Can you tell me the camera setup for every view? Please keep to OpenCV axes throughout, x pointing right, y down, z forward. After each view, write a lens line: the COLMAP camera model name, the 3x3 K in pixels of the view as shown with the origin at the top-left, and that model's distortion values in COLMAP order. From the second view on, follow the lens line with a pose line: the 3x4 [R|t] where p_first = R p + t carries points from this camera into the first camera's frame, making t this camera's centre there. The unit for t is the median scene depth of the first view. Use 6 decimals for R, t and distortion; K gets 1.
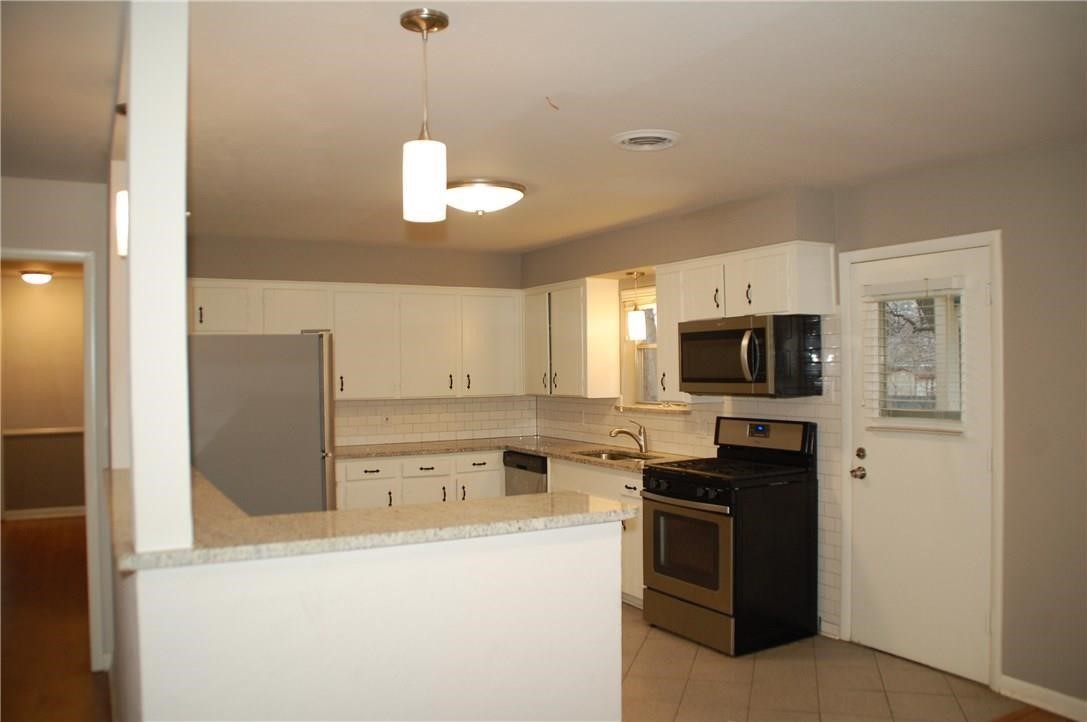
lens RADIAL K [[857.0, 0, 543.6], [0, 857.0, 358.9], [0, 0, 1]] dist [-0.103896, 0.006821]
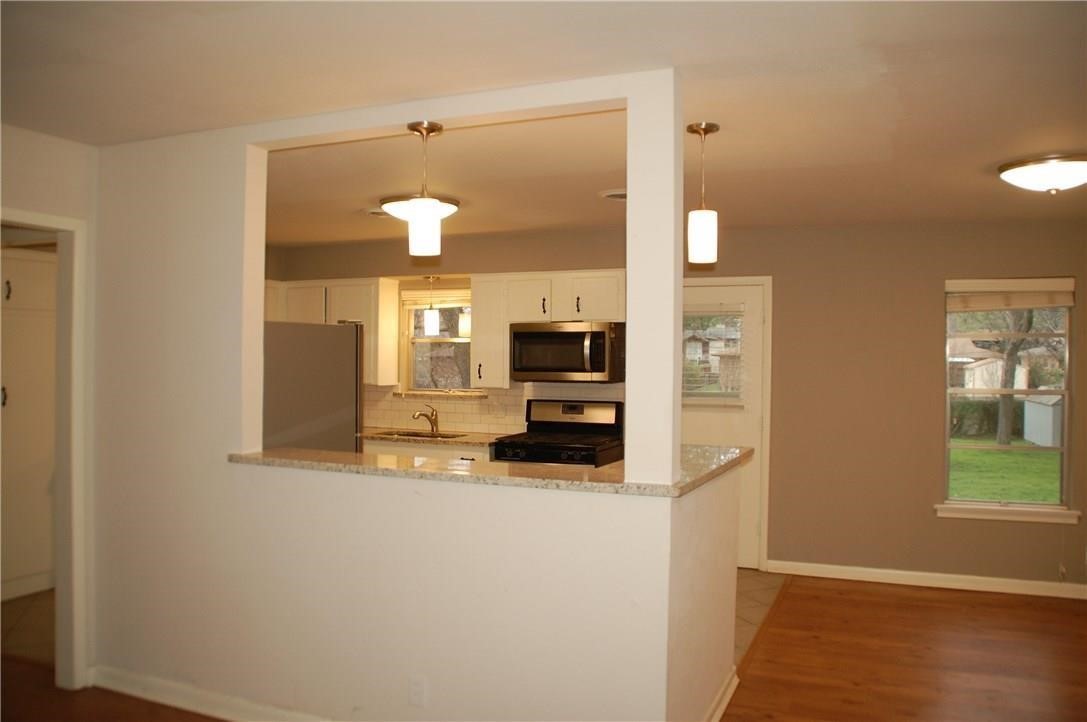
lens RADIAL K [[857.0, 0, 544.1], [0, 857.0, 364.1], [0, 0, 1]] dist [-0.103896, 0.006821]
pose [[0.791522, 0.012275, 0.611017, -0.539835], [-0.021957, 0.999724, 0.008359, 0.004588], [-0.610746, -0.020033, 0.791573, -0.011756]]
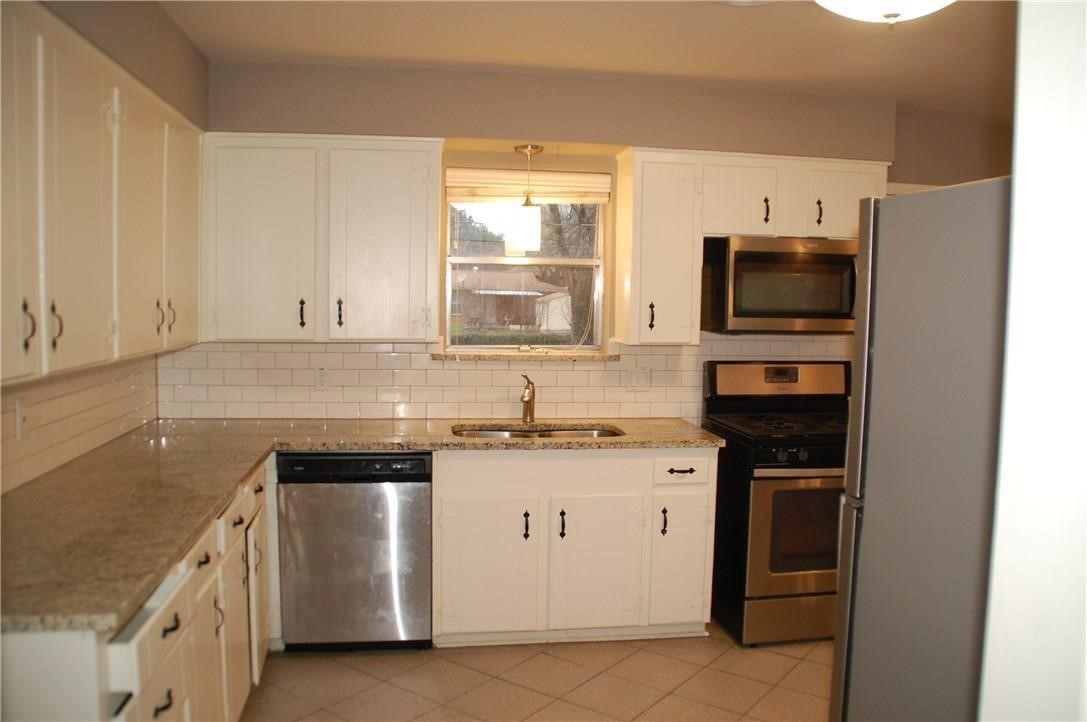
lens RADIAL K [[857.0, 0, 548.0], [0, 857.0, 362.2], [0, 0, 1]] dist [-0.103896, 0.006821]
pose [[0.339750, -0.056348, 0.938826, -0.568372], [-0.029811, 0.997057, 0.070631, 0.017777], [-0.940043, -0.051984, 0.337070, 0.861188]]
